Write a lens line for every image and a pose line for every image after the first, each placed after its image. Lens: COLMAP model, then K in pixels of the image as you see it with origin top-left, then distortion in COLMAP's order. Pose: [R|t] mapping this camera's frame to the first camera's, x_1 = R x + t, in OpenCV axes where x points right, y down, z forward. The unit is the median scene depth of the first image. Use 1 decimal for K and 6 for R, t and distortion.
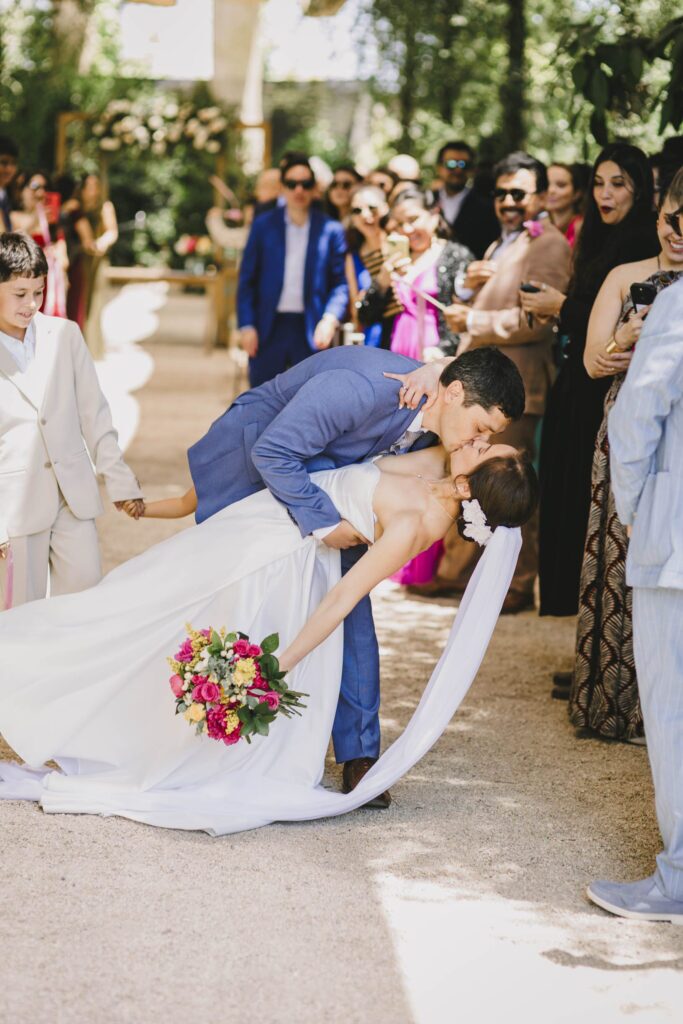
lens RADIAL K [[2429.8, 0, 341.5], [0, 2429.8, 512.0], [0, 0, 1]] dist [-0.017294, -0.147777]
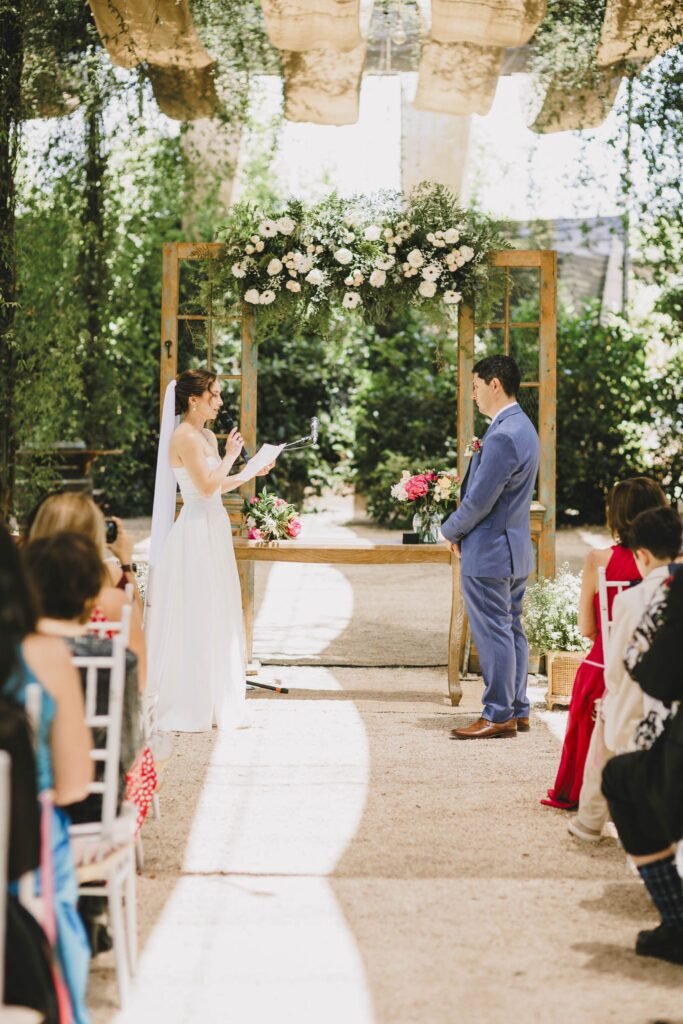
lens RADIAL K [[2429.8, 0, 341.5], [0, 2429.8, 512.0], [0, 0, 1]] dist [-0.017294, -0.147777]
pose [[0.997056, -0.033072, -0.069180, -0.028903], [0.027899, 0.996835, -0.074437, -0.044147], [0.071423, 0.072288, 0.994823, 0.322215]]
